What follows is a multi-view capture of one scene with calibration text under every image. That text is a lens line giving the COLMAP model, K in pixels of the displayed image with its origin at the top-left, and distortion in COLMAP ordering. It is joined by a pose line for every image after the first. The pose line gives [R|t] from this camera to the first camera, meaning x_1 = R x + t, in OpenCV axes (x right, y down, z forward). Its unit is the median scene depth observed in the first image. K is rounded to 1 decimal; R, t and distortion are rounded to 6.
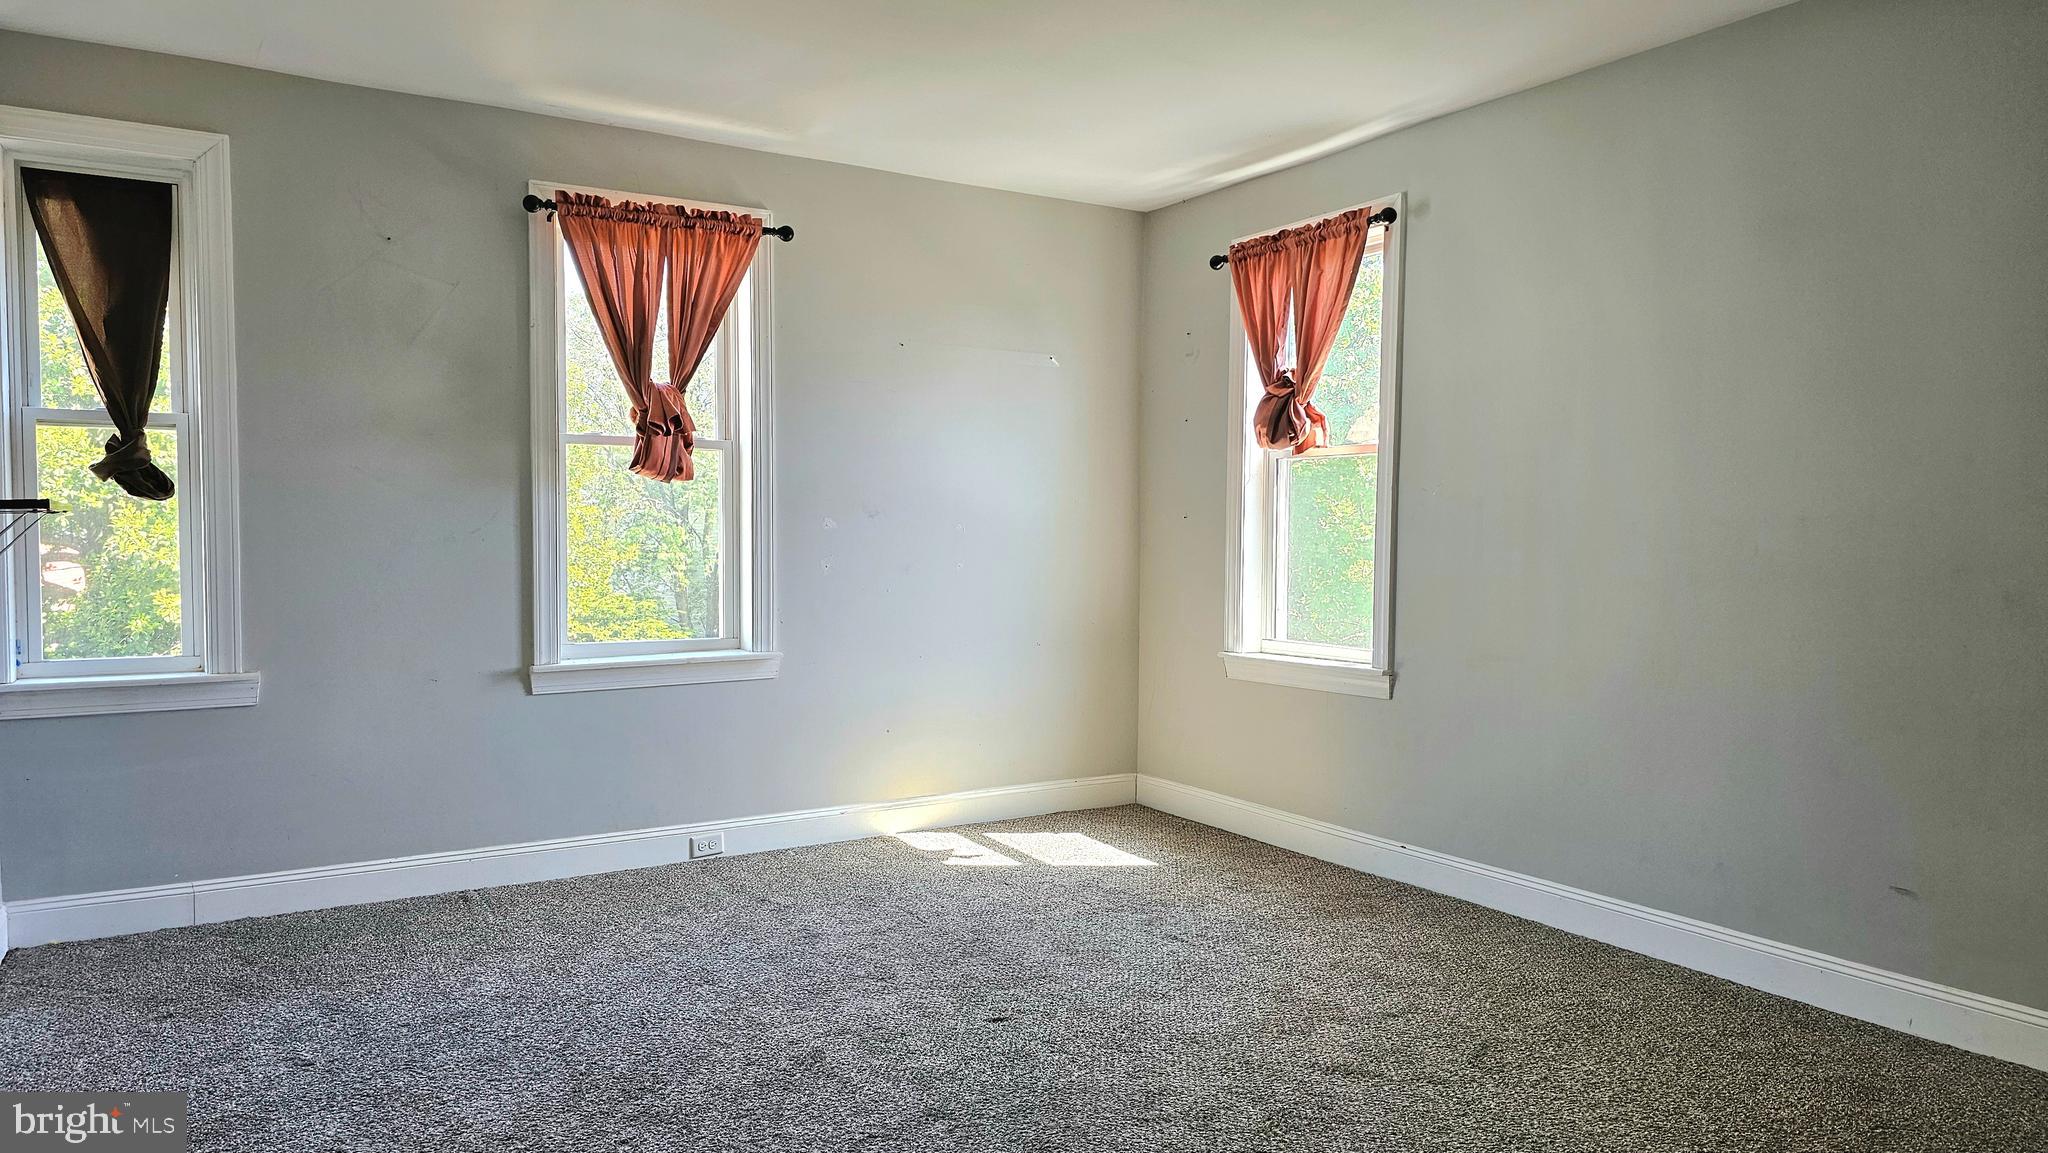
lens RADIAL K [[1372.6, 0, 1014.8], [0, 1372.6, 580.5], [0, 0, 1]] dist [0.079894, -0.074456]
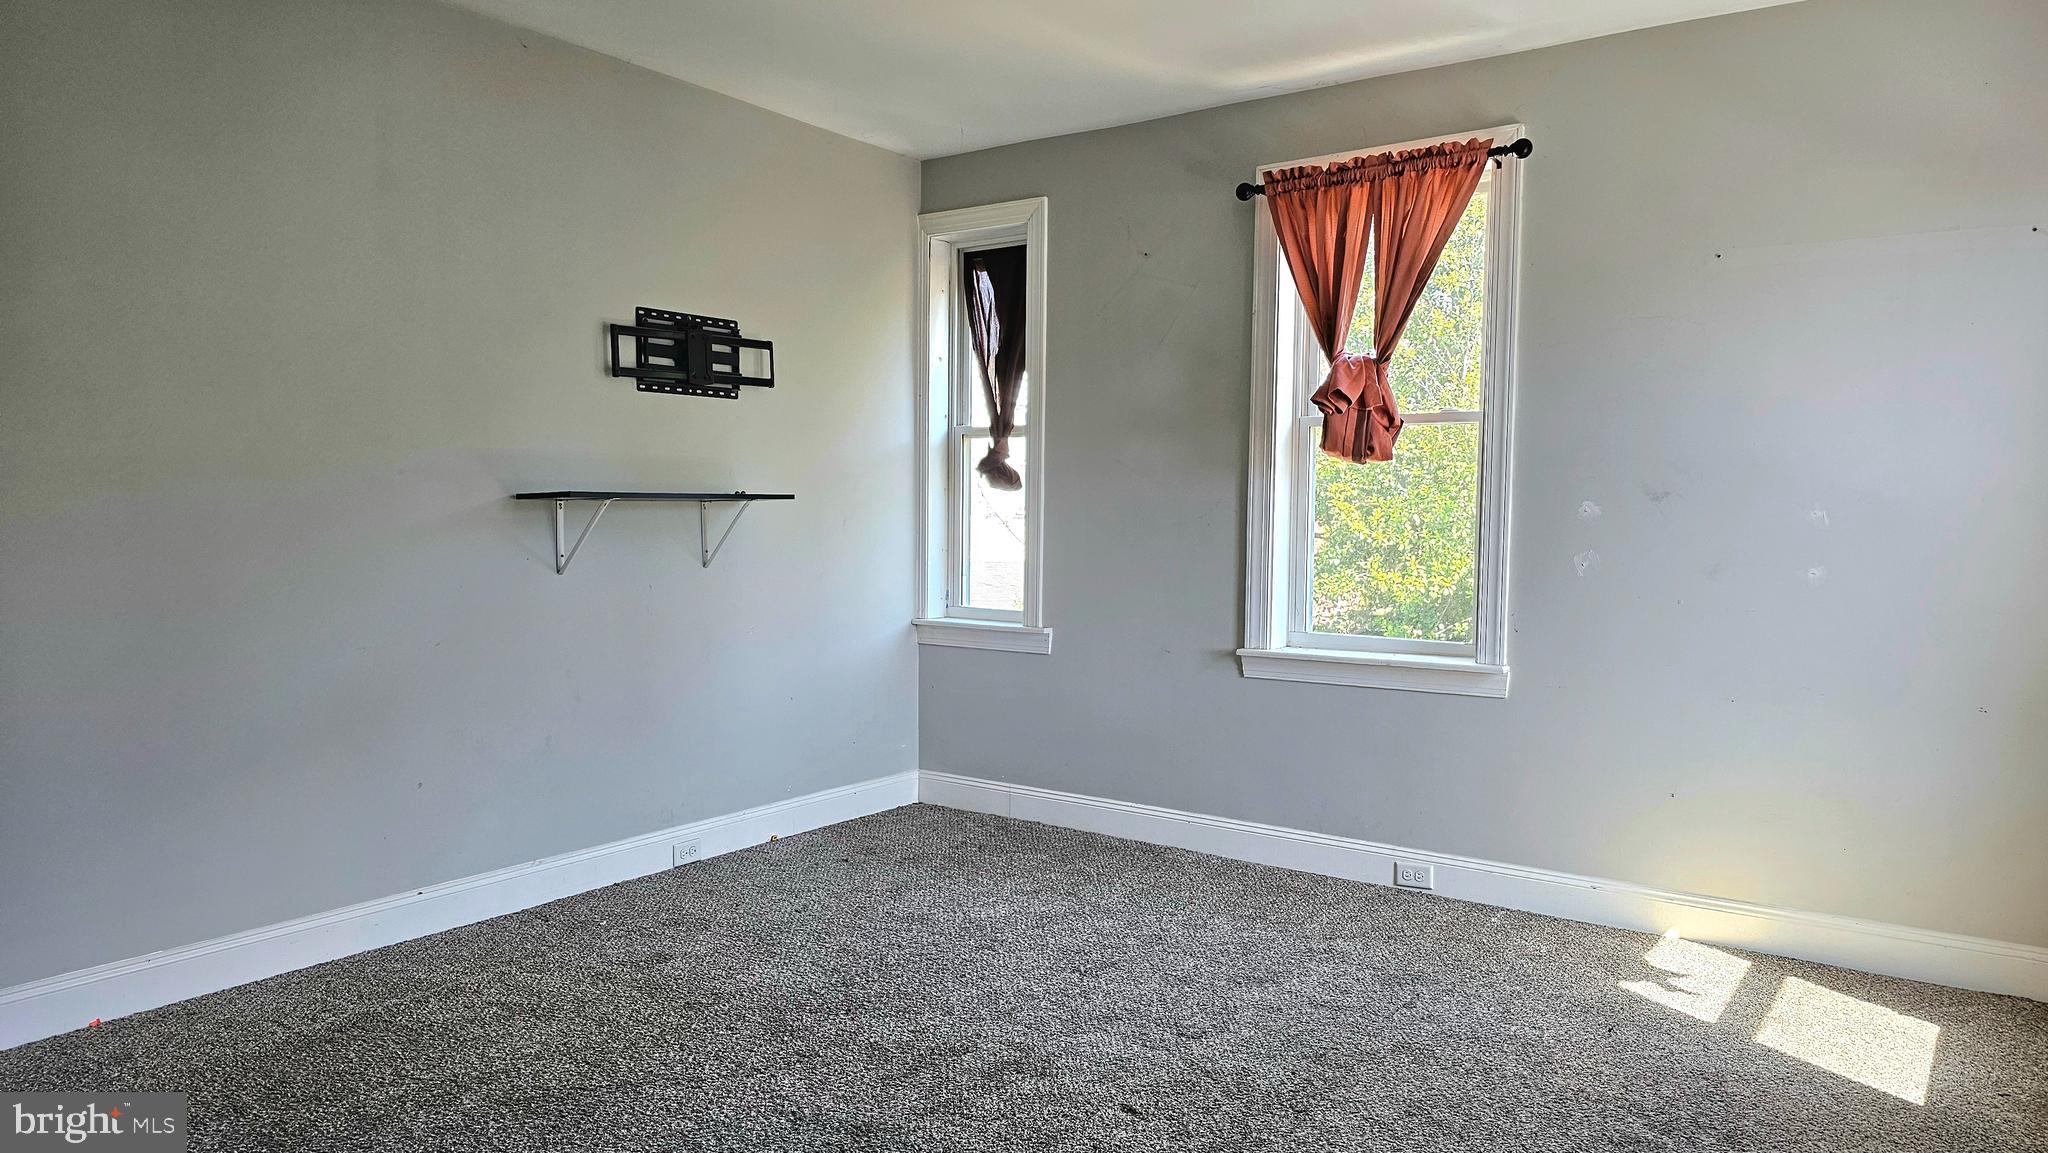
lens RADIAL K [[1372.6, 0, 1013.1], [0, 1372.6, 588.2], [0, 0, 1]] dist [0.079894, -0.074456]
pose [[0.385115, 0.054479, -0.921259, 0.503001], [-0.045649, 0.998159, 0.039943, -0.015019], [0.921739, 0.026672, 0.386893, 0.438512]]
